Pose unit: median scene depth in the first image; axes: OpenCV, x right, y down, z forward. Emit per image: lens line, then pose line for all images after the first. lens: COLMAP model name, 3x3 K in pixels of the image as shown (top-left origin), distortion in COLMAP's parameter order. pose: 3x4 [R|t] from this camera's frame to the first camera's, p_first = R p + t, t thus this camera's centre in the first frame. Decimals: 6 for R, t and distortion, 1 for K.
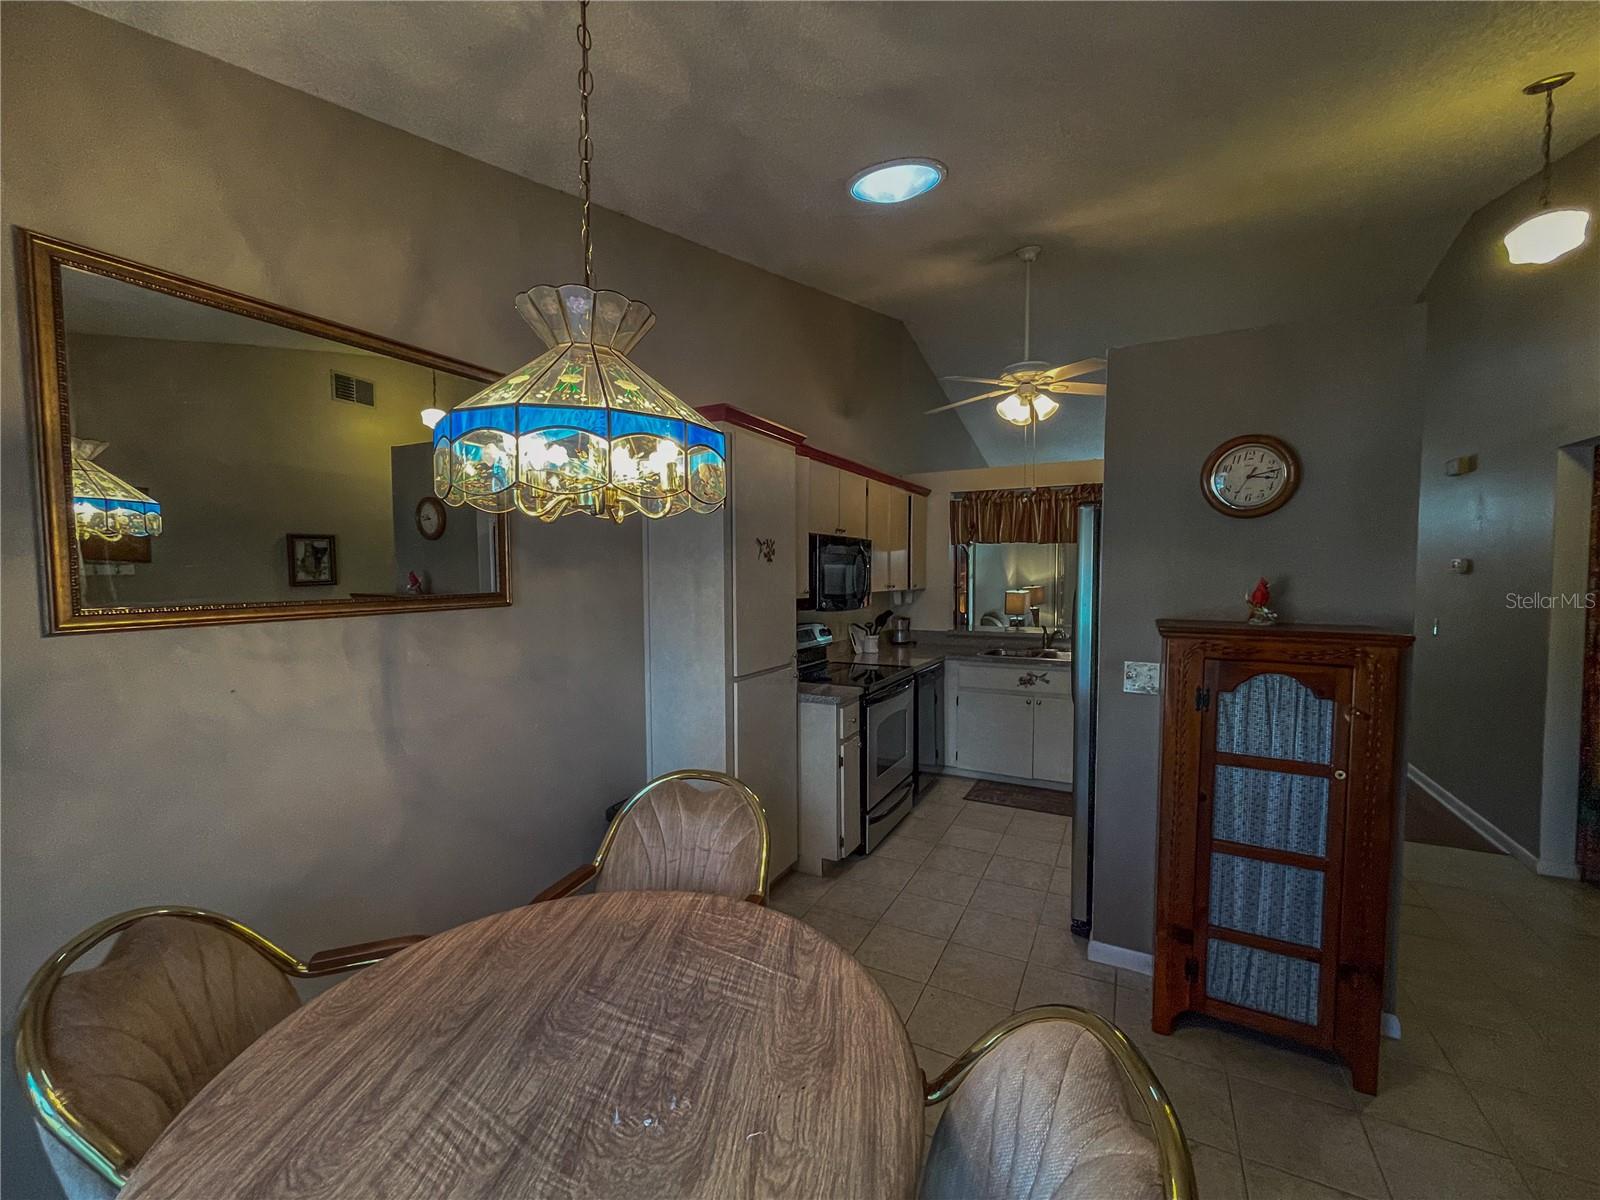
lens RADIAL K [[645.7, 0, 805.3], [0, 645.7, 601.5], [0, 0, 1]] dist [-0.001440, -0.000577]
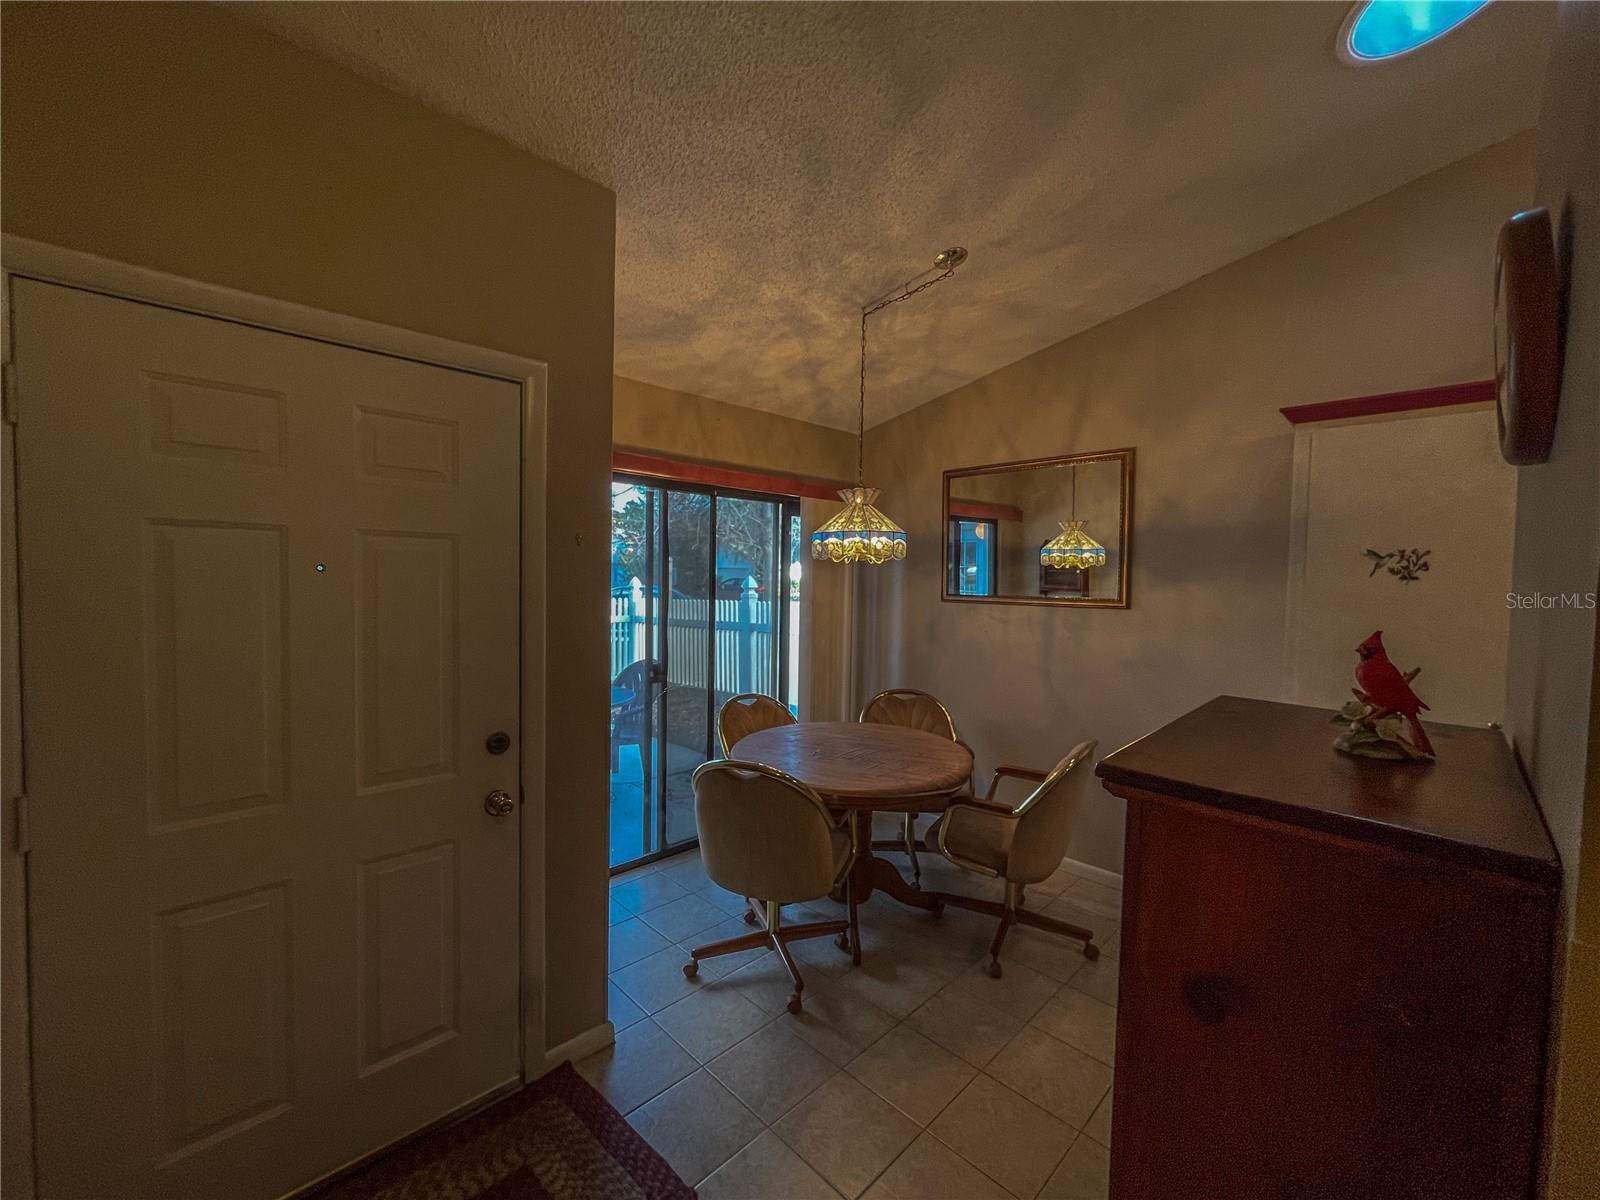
lens RADIAL K [[645.7, 0, 805.3], [0, 645.7, 601.5], [0, 0, 1]] dist [-0.001440, -0.000577]
pose [[-0.306001, 0.036935, -0.951314, 0.859505], [-0.061629, 0.996383, 0.058508, -0.038596], [0.950034, 0.076532, -0.302618, 0.580385]]
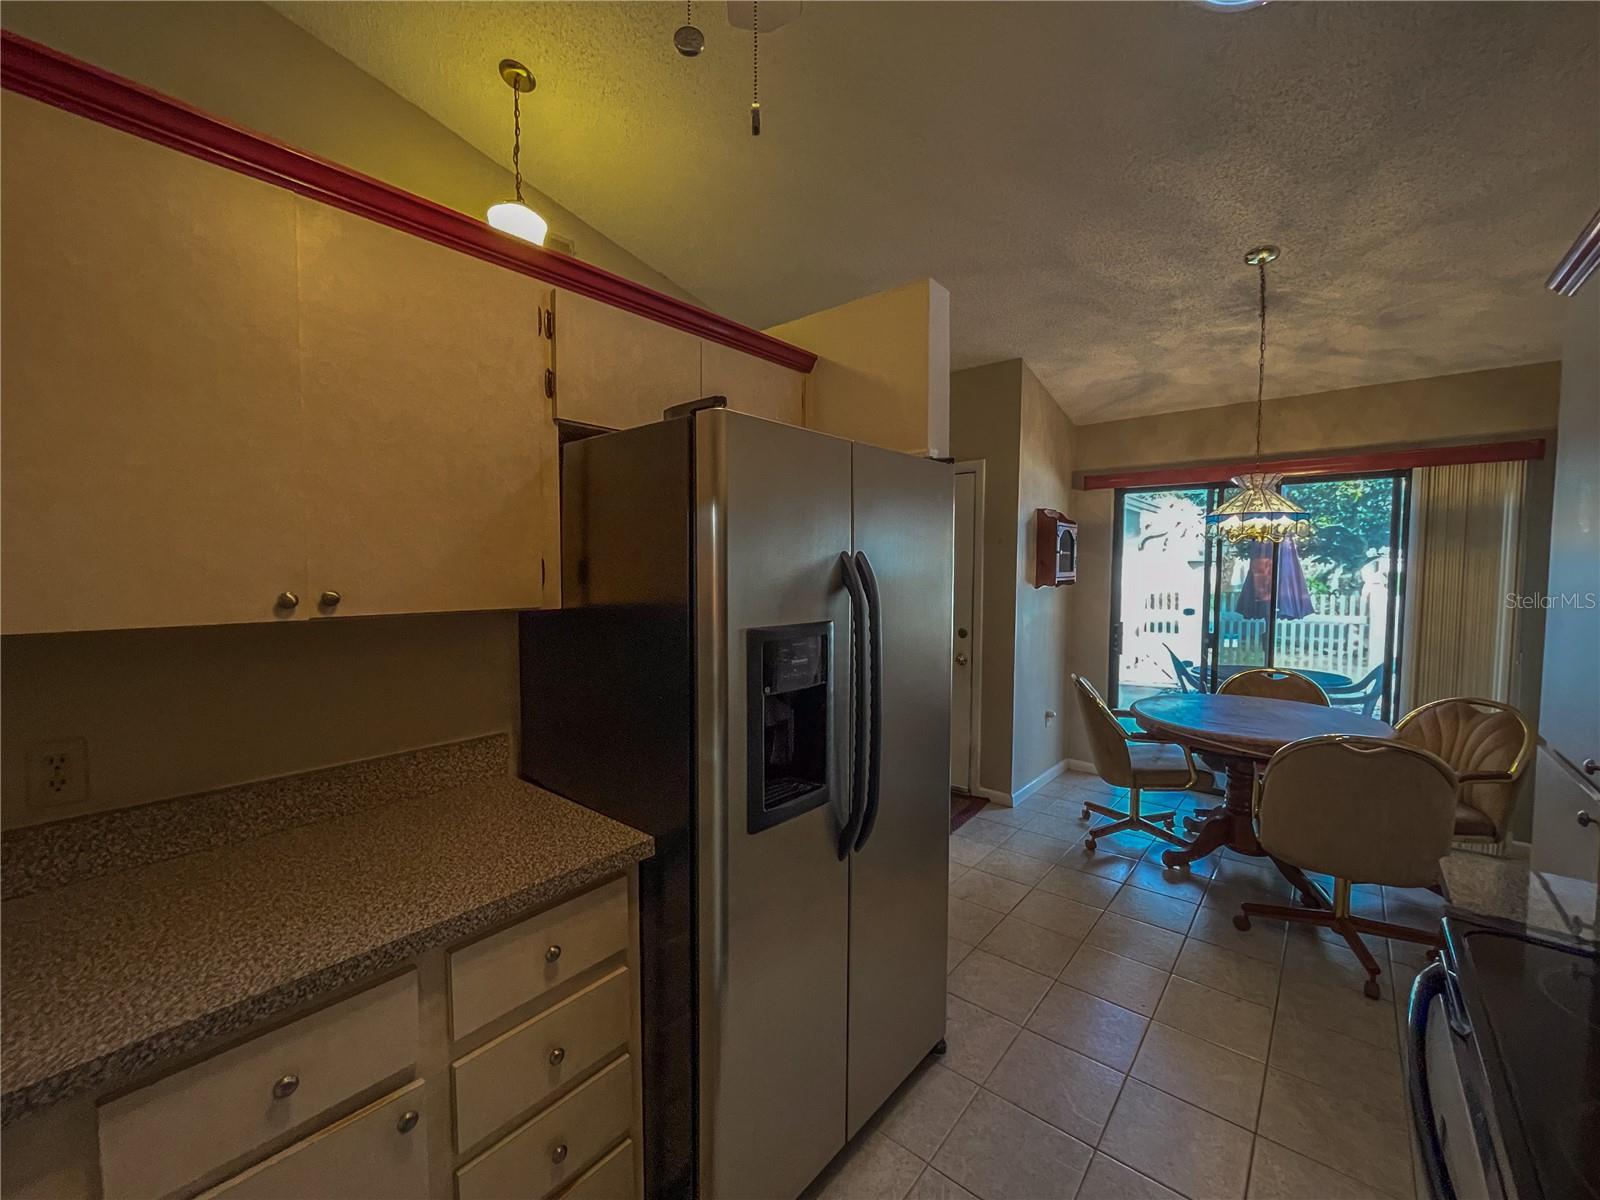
lens RADIAL K [[645.7, 0, 805.3], [0, 645.7, 601.5], [0, 0, 1]] dist [-0.001440, -0.000577]
pose [[-0.975020, -0.014034, 0.221675, 0.378551], [0.009009, 0.994682, 0.102599, -0.065067], [-0.221936, 0.102033, -0.969708, 1.582633]]
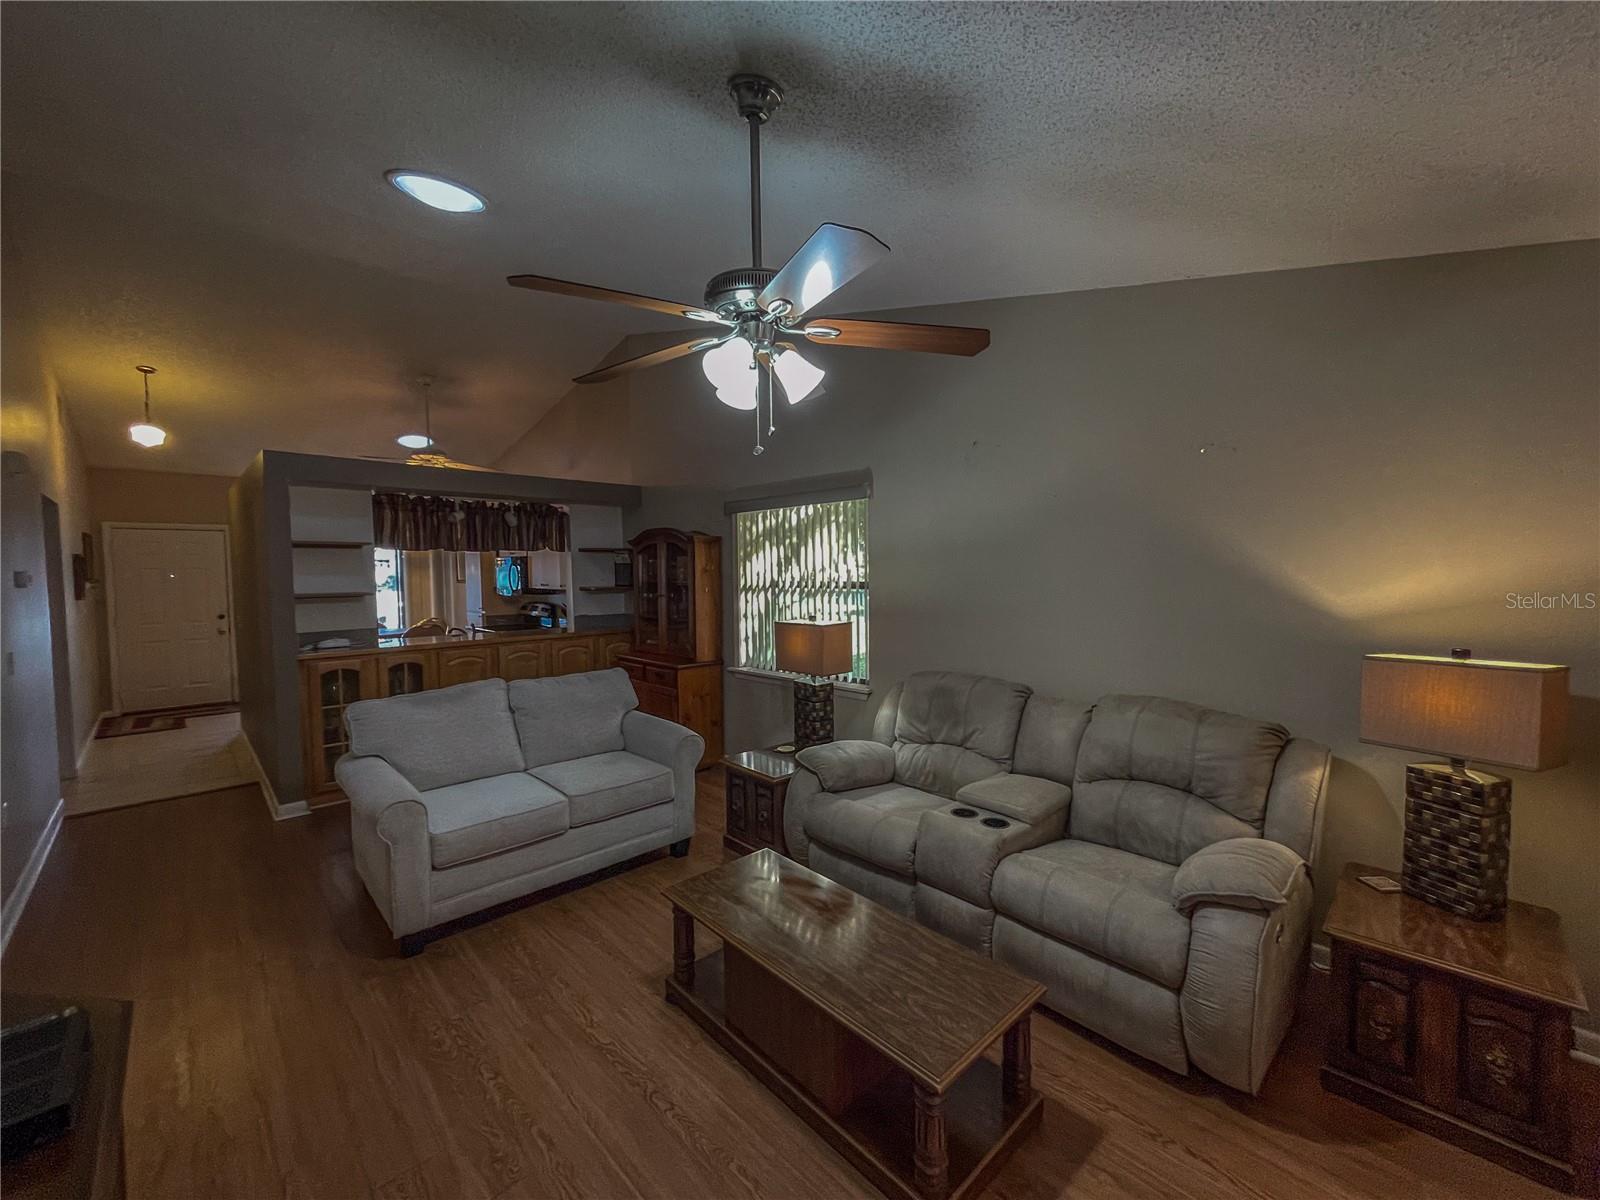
lens RADIAL K [[646.5, 0, 798.1], [0, 646.5, 606.9], [0, 0, 1]] dist [-0.000578, -0.000136]
pose [[-0.316380, 0.056514, -0.946948, 2.082665], [-0.038484, 0.996638, 0.072337, -0.169409], [0.947852, 0.059328, -0.313141, 3.147730]]
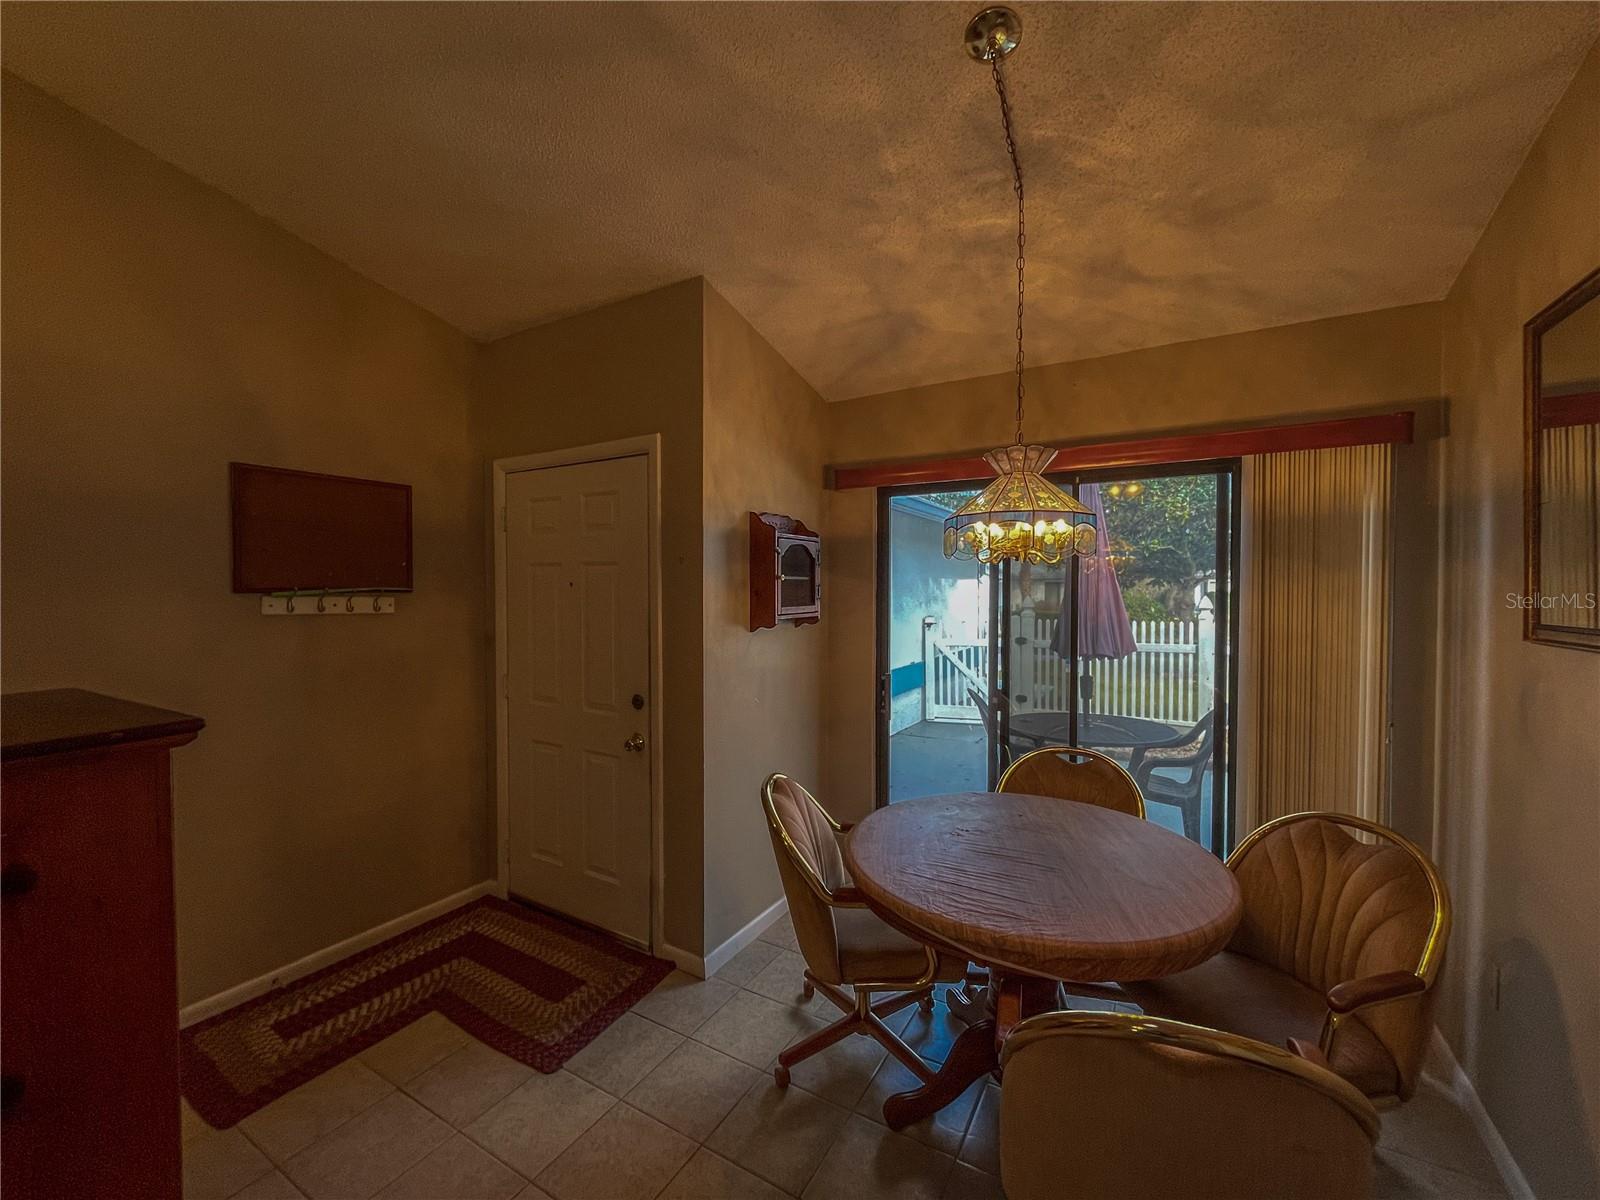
lens RADIAL K [[650.5, 0, 804.0], [0, 650.5, 602.9], [0, 0, 1]] dist [0.000493, -0.000383]
pose [[-0.998653, -0.000366, 0.051885, 0.066480], [0.003401, 0.997364, 0.072482, -0.053805], [-0.051775, 0.072560, -0.996019, 1.023181]]
